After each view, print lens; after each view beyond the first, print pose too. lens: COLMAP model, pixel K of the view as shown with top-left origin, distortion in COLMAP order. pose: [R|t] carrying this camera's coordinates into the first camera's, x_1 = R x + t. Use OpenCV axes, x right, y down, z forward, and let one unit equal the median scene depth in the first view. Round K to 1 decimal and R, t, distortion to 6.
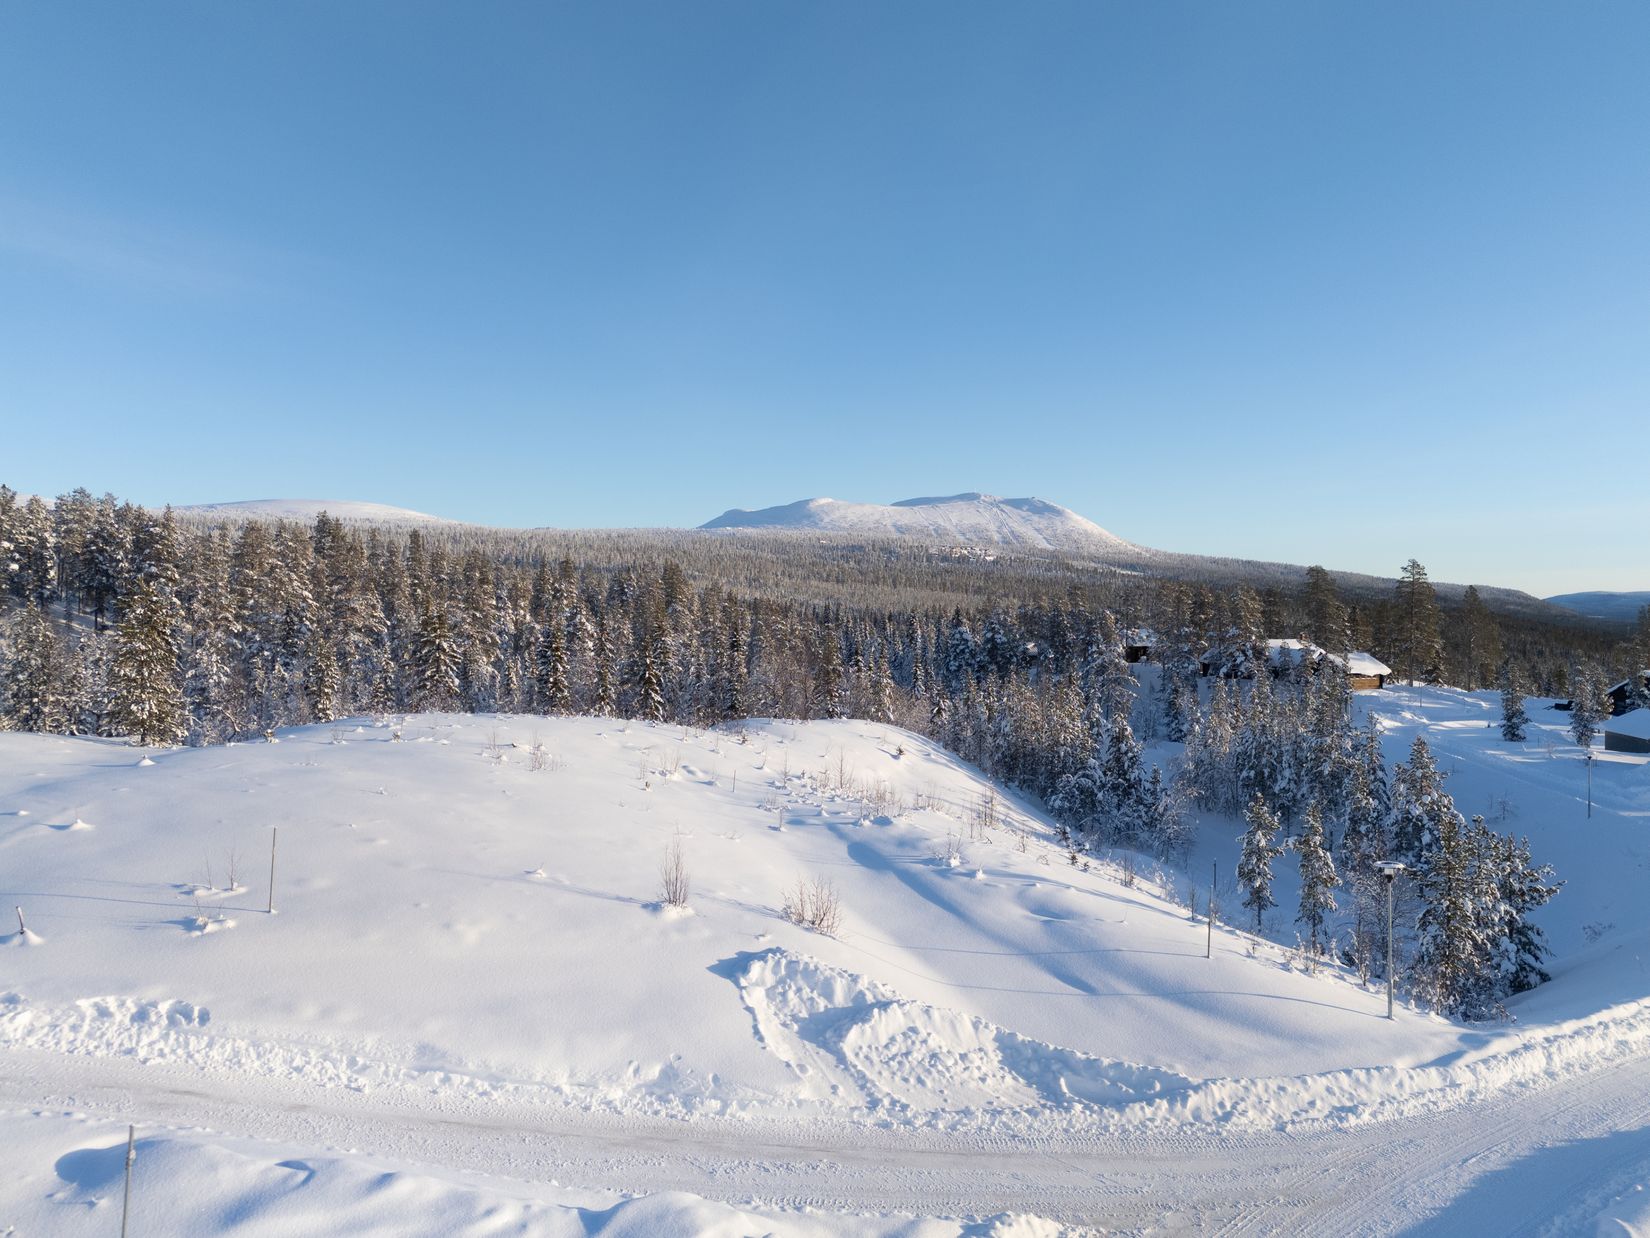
lens RADIAL K [[1204.5, 0, 827.7], [0, 1204.5, 616.1], [0, 0, 1]] dist [0.077929, -0.063982]
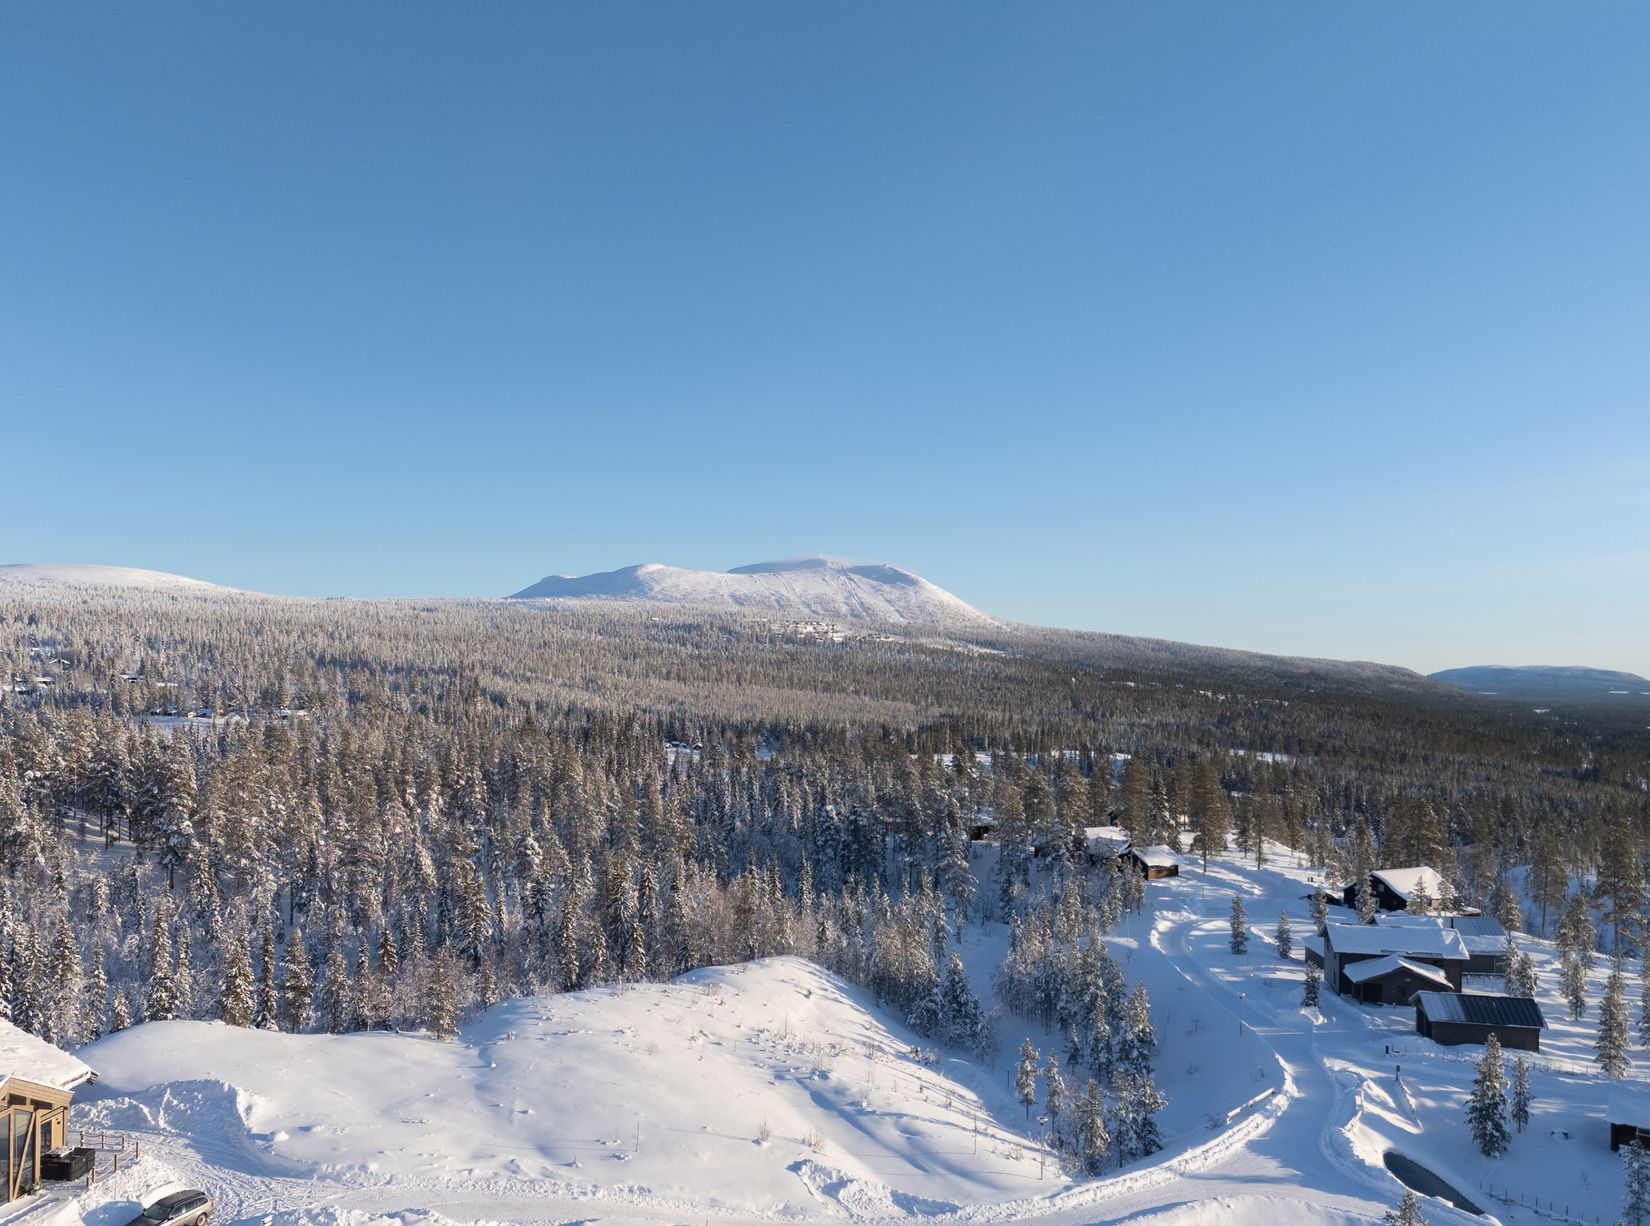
lens RADIAL K [[1358.4, 0, 725.0], [0, 1358.4, 680.6], [0, 0, 1]] dist [0.072191, -0.052616]
pose [[0.998645, 0.000620, 0.052035, -0.090957], [-0.000315, 0.999983, -0.005867, -0.180802], [-0.052037, 0.005843, 0.998628, -0.476452]]
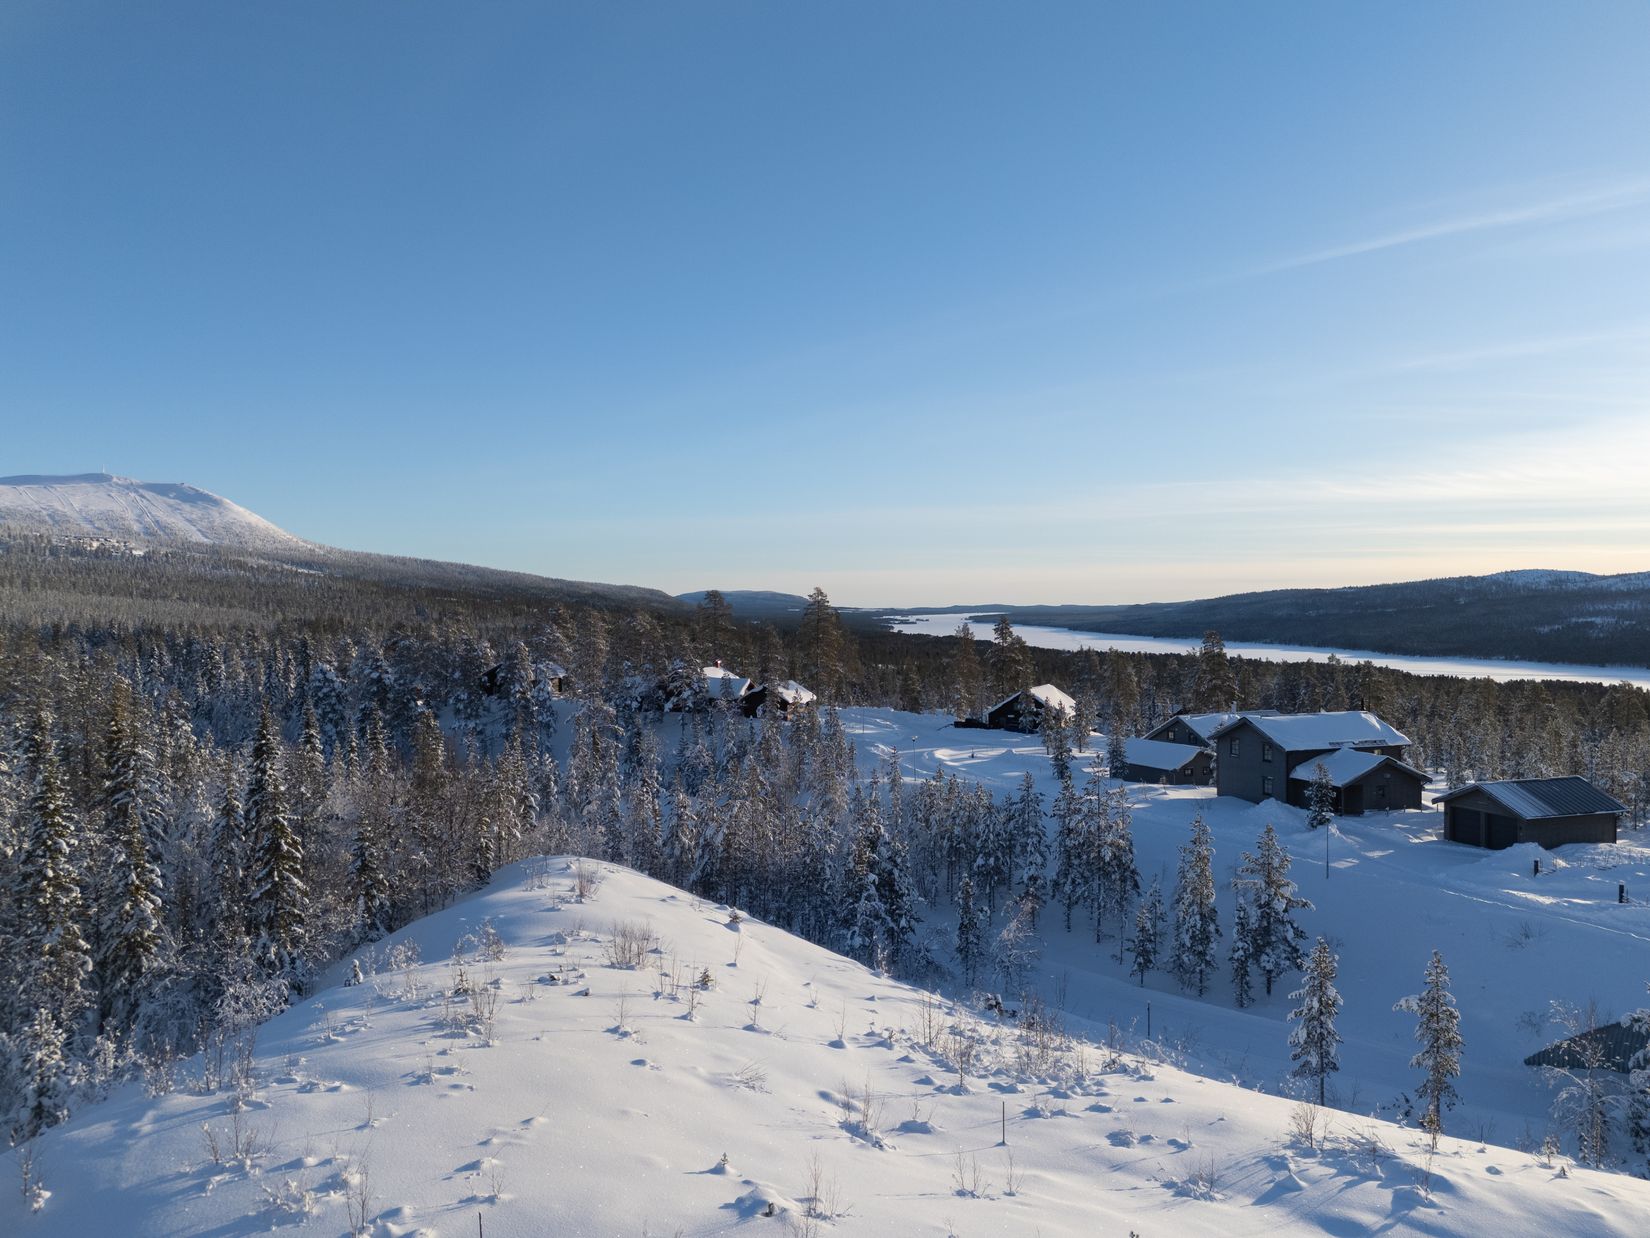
lens RADIAL K [[1204.5, 0, 826.5], [0, 1204.5, 620.2], [0, 0, 1]] dist [0.077929, -0.063982]
pose [[0.790834, -0.016004, 0.611821, -0.213301], [0.012844, 0.999872, 0.009554, -0.042228], [-0.611895, 0.000303, 0.790939, 0.282575]]
